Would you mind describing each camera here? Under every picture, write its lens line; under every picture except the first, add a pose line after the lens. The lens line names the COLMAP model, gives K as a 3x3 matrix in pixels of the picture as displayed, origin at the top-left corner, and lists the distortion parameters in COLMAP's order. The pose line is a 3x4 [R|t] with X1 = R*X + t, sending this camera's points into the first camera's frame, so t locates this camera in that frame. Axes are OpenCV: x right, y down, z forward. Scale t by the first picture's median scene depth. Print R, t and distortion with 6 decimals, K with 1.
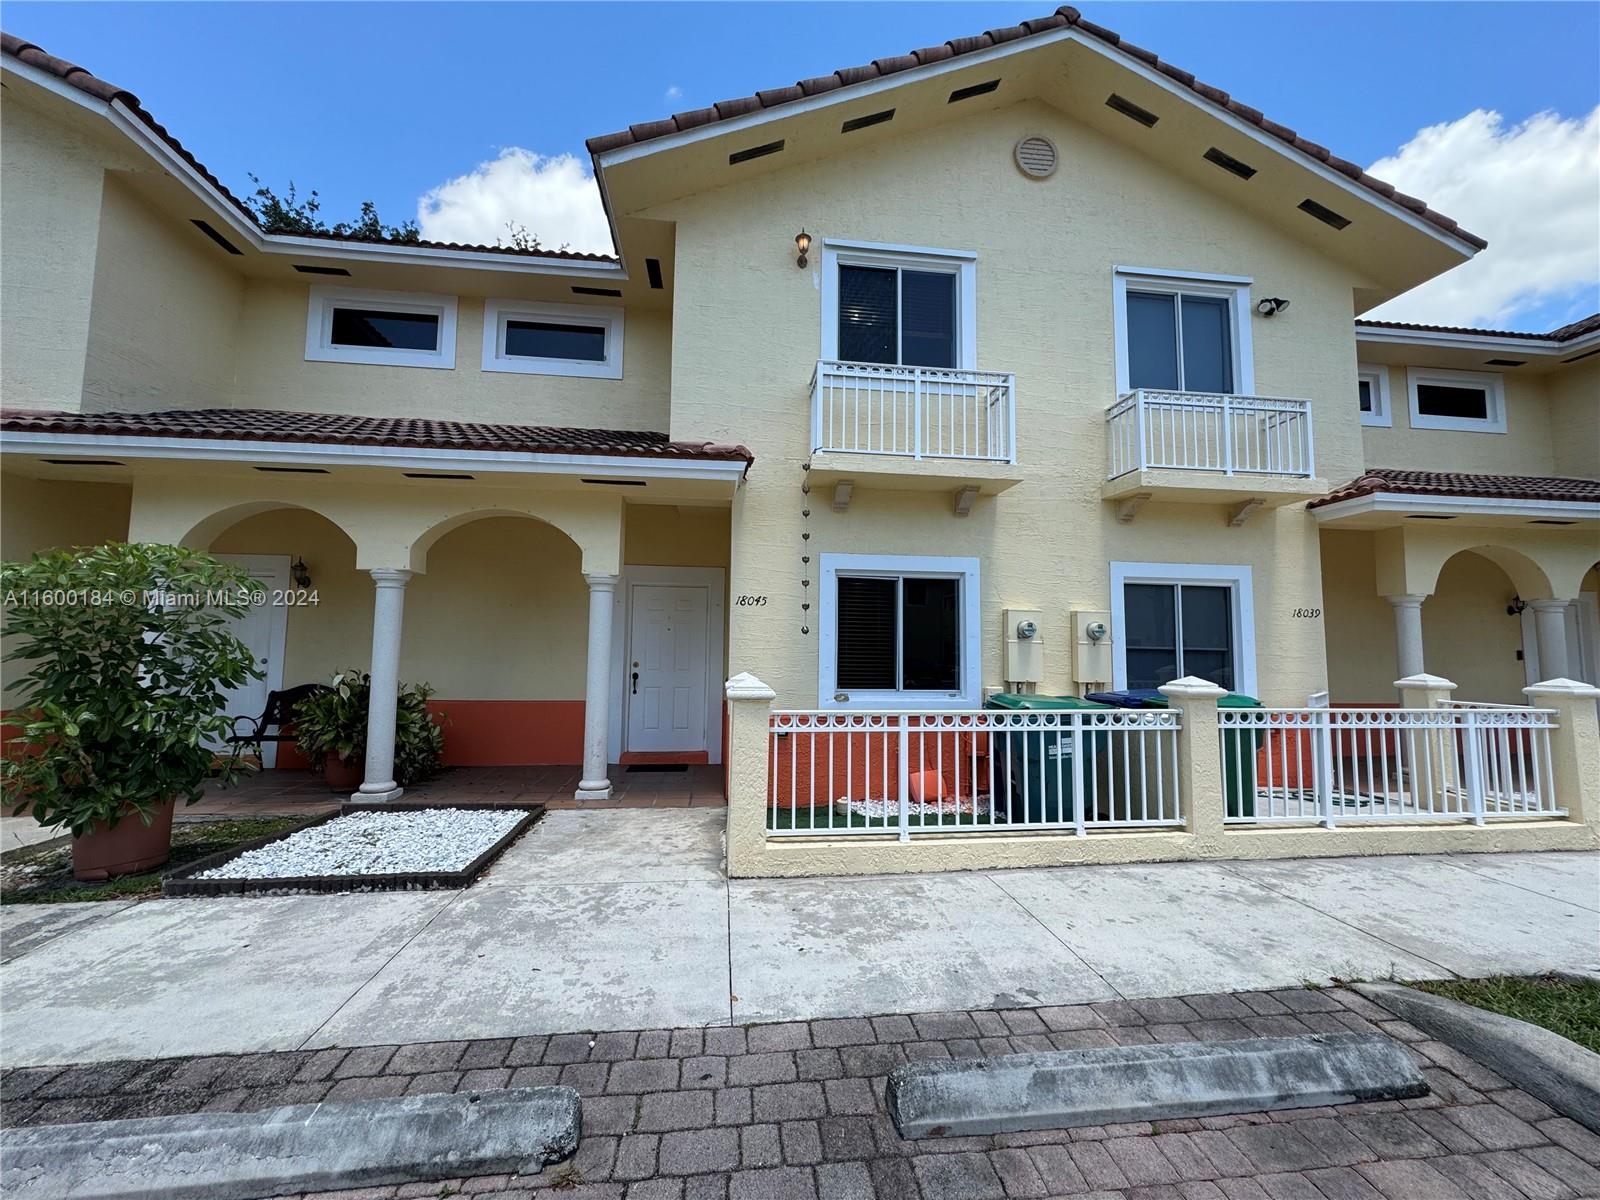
lens RADIAL K [[644.9, 0, 800.9], [0, 644.9, 599.6], [0, 0, 1]] dist [0.003328, 0.000768]
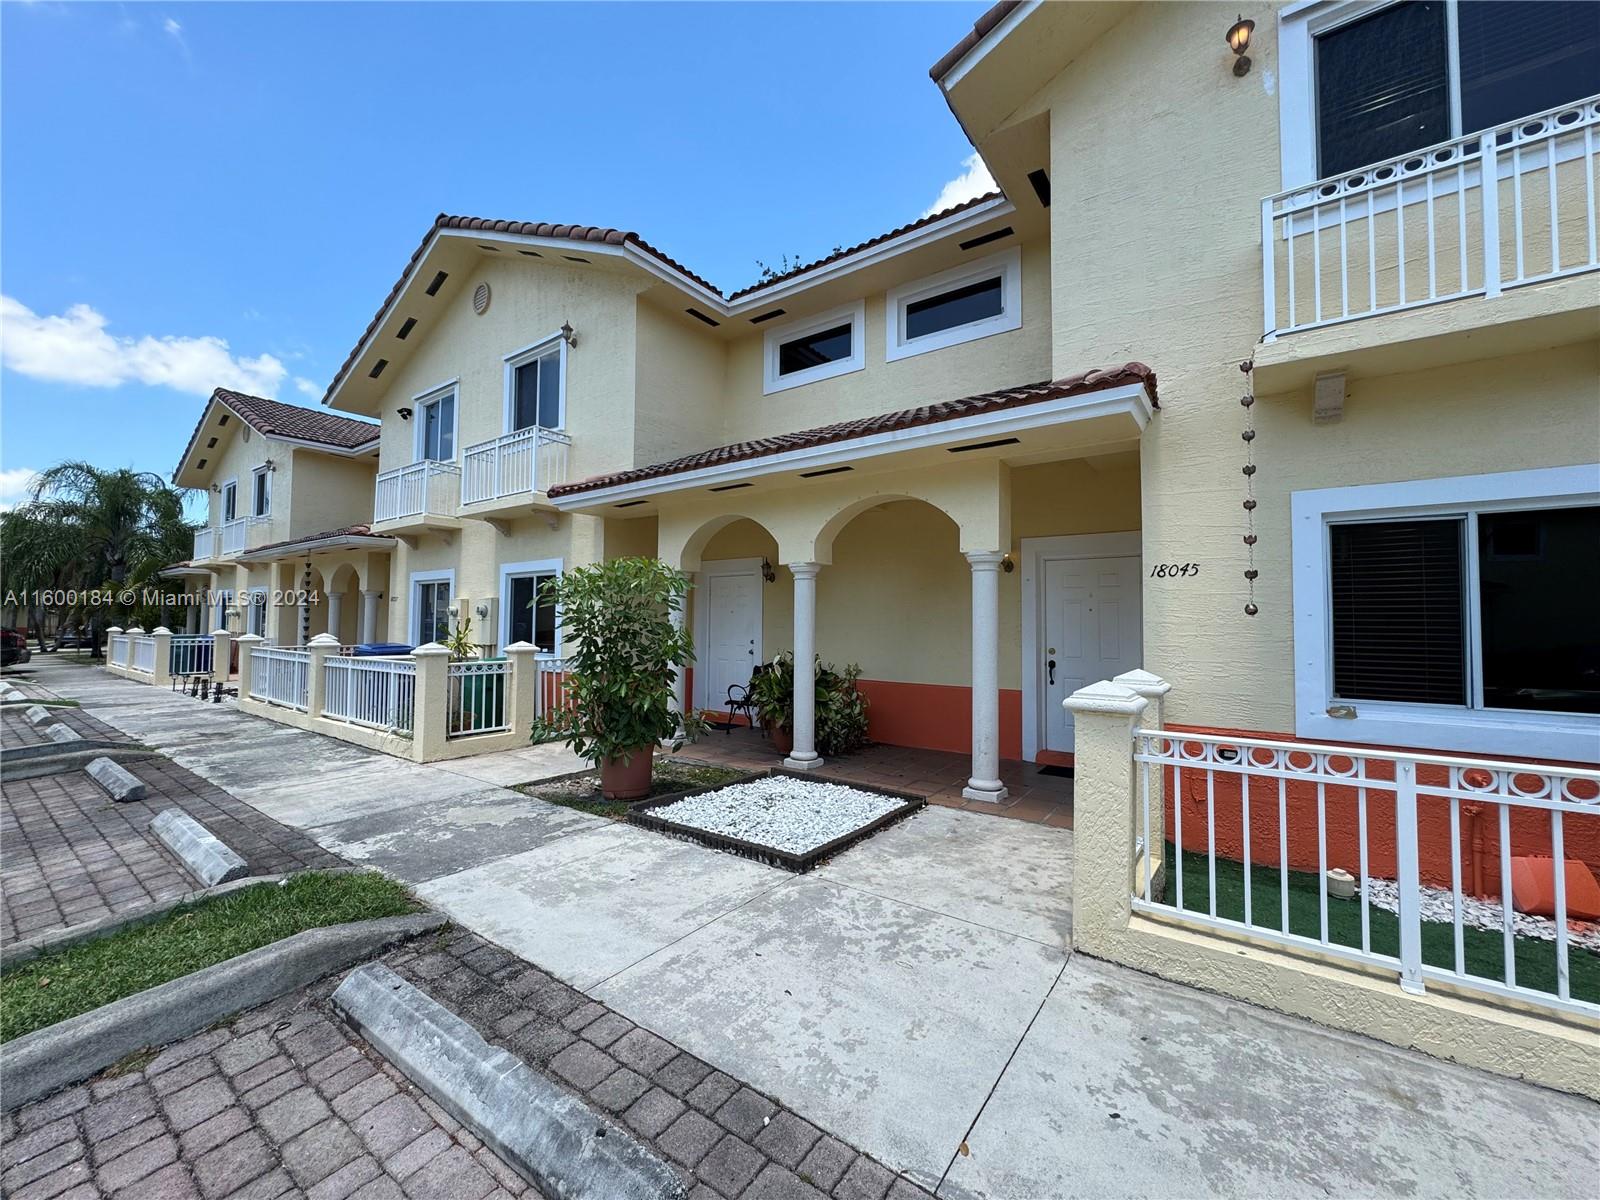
lens RADIAL K [[644.9, 0, 796.2], [0, 644.9, 597.6], [0, 0, 1]] dist [0.003328, 0.000768]
pose [[0.730042, -0.033511, -0.682580, 0.112033], [0.054698, 0.998458, 0.009482, 0.002283], [0.681210, -0.044258, 0.730749, 0.167311]]
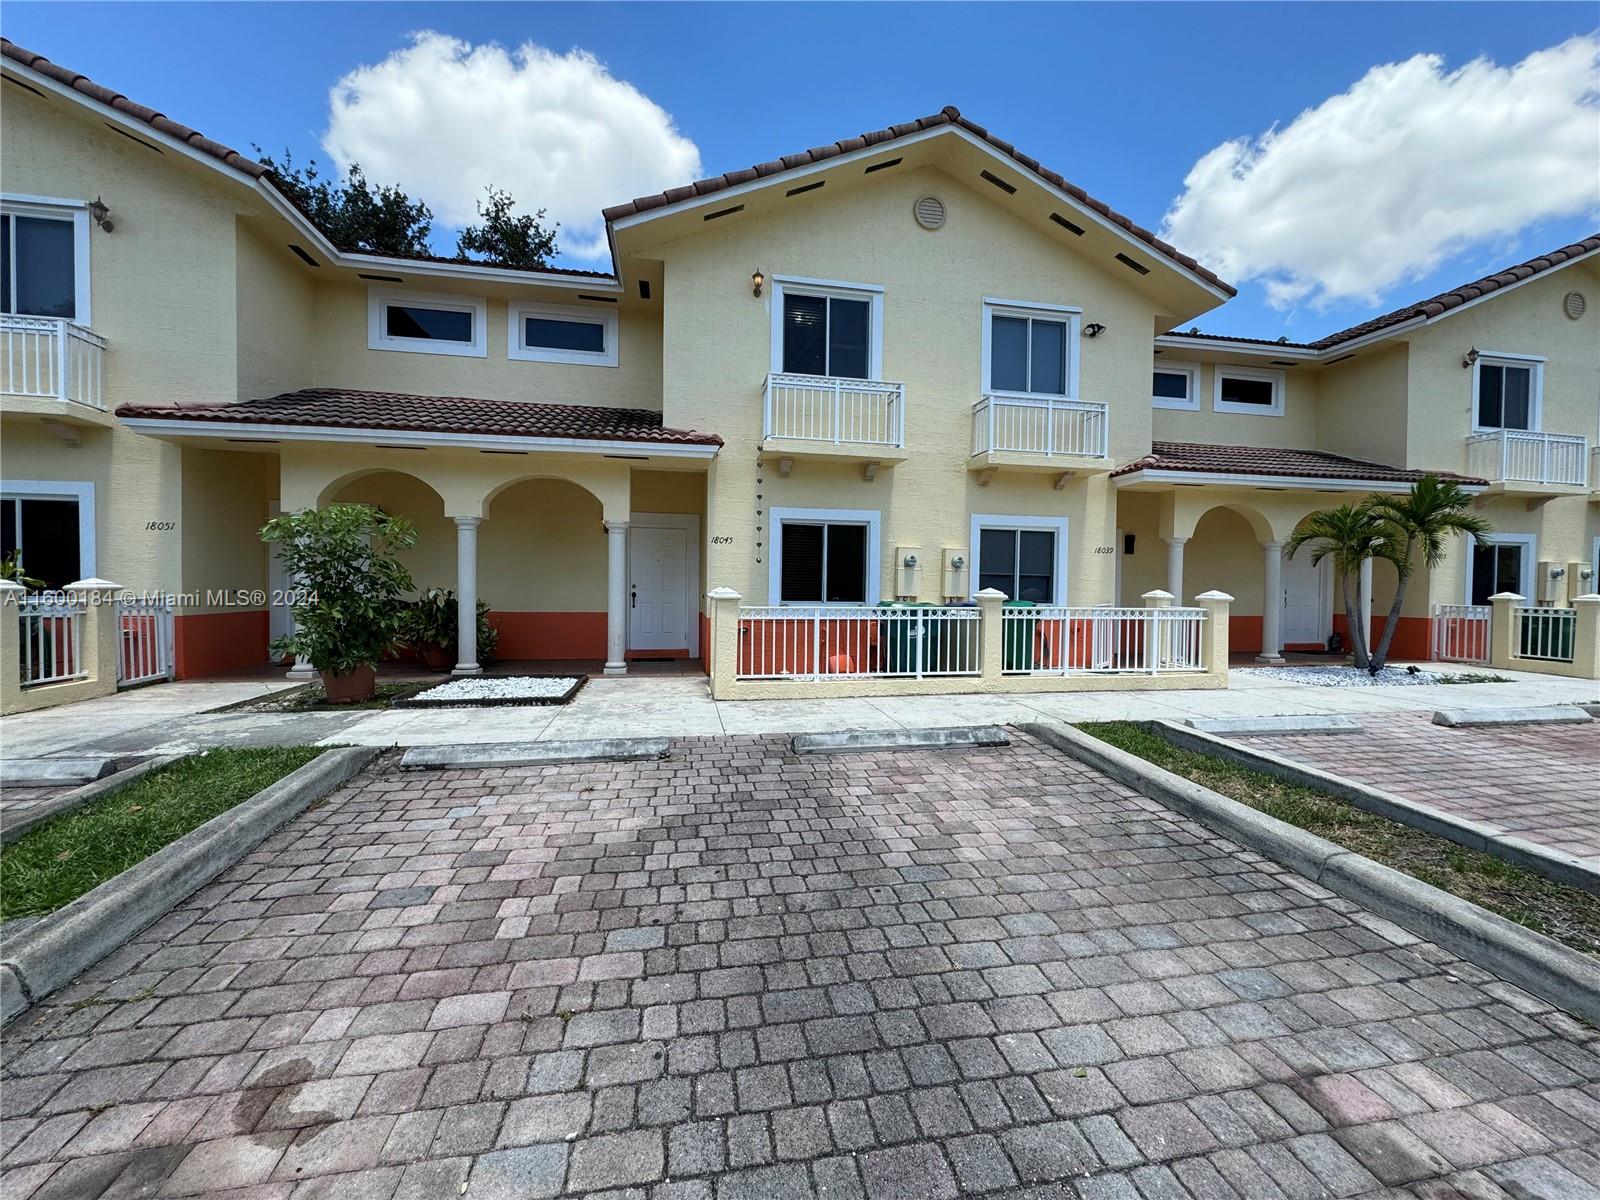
lens RADIAL K [[644.9, 0, 800.8], [0, 644.9, 602.6], [0, 0, 1]] dist [0.003328, 0.000768]
pose [[0.997589, -0.001071, 0.069393, -0.001435], [-0.006318, 0.994327, 0.106174, -0.014052], [-0.069113, -0.106356, 0.991923, -0.465678]]
